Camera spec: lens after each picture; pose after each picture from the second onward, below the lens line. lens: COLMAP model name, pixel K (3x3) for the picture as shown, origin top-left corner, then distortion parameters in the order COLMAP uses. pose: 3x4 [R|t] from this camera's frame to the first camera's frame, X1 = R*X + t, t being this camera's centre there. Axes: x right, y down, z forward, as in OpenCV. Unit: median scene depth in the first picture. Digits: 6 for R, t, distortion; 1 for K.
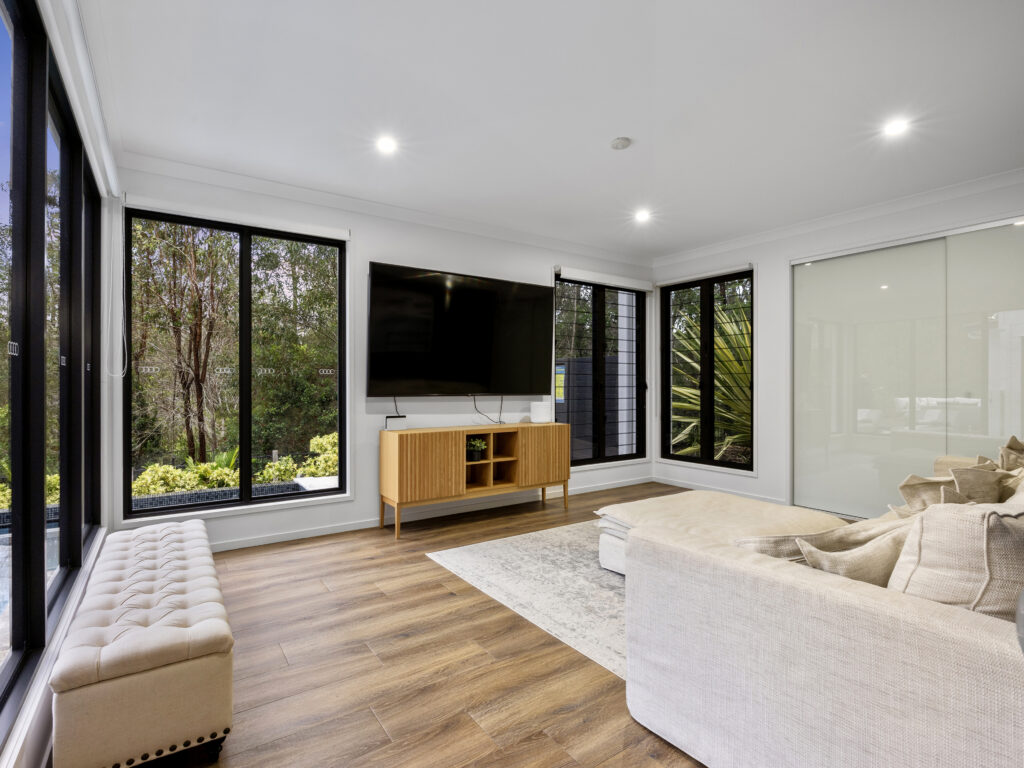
lens RADIAL K [[503.0, 0, 499.1], [0, 503.0, 384.8], [0, 0, 1]] dist [-0.001308, -0.000068]
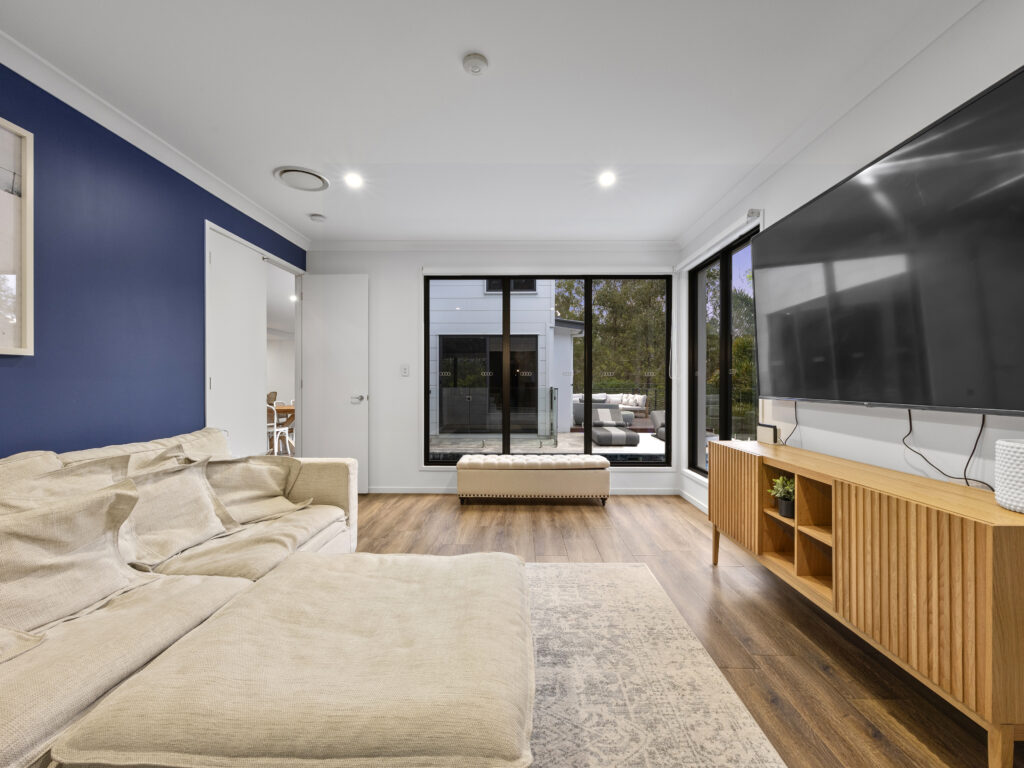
lens RADIAL K [[444.2, 0, 516.9], [0, 444.2, 384.1], [0, 0, 1]] dist [0.000066, 0.000099]
pose [[-0.562626, -0.000279, -0.826711, 0.682127], [-0.000572, 1.000000, 0.000052, 0.000219], [0.826711, 0.000502, -0.562626, 1.276109]]
